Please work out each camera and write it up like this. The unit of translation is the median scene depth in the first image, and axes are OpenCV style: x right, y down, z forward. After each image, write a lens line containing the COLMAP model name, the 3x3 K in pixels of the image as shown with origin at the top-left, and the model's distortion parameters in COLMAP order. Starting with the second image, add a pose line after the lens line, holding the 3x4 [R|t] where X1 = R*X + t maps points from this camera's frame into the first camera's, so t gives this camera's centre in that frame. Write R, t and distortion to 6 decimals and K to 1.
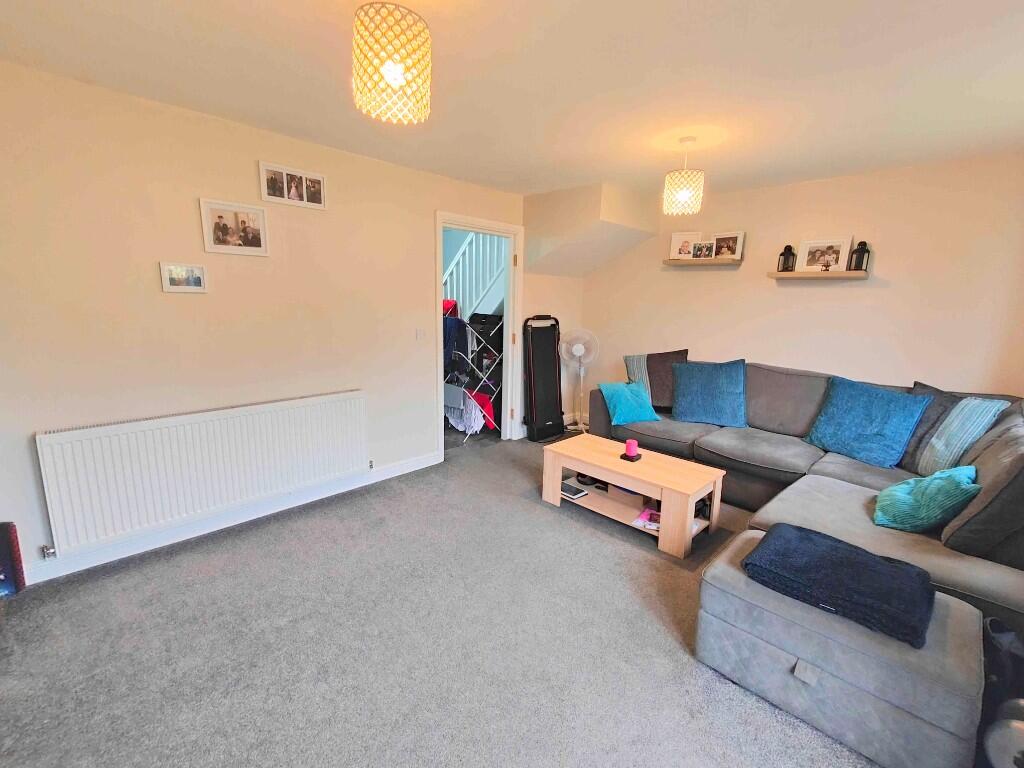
lens RADIAL K [[450.8, 0, 516.3], [0, 450.8, 385.0], [0, 0, 1]] dist [0.007720, -0.000124]
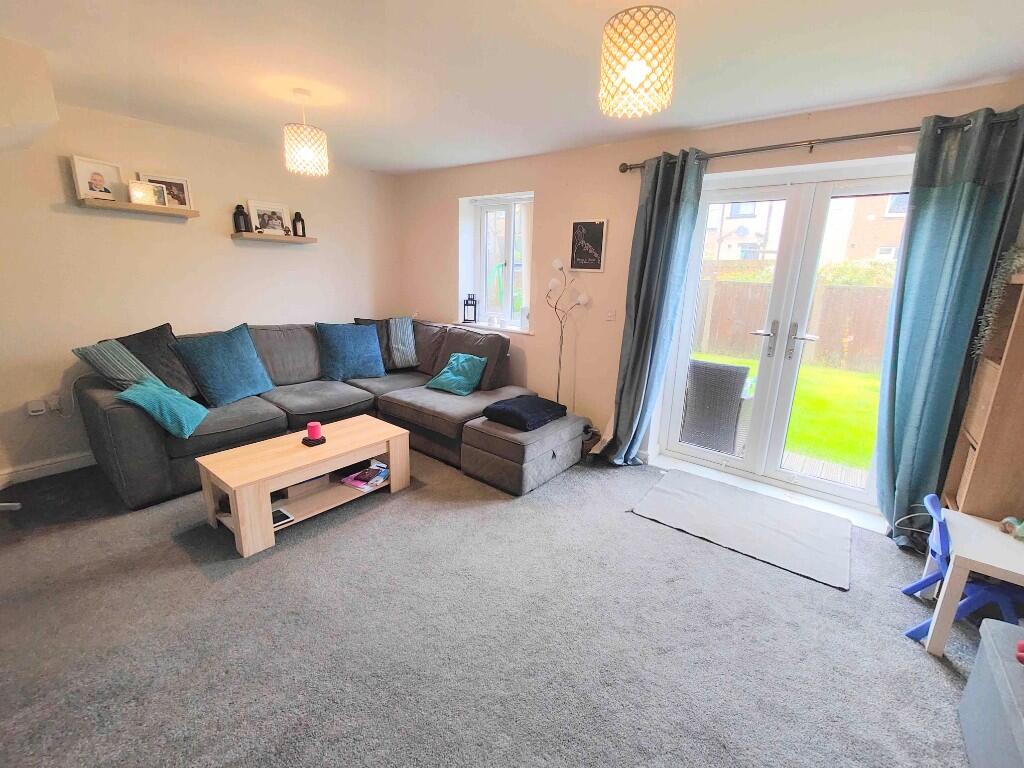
lens RADIAL K [[450.8, 0, 516.4], [0, 450.8, 380.0], [0, 0, 1]] dist [0.007720, -0.000124]
pose [[-0.102784, -0.260265, 0.960051, -0.606477], [0.157909, 0.948654, 0.274082, -0.136340], [-0.982090, 0.179772, -0.056408, 0.602973]]
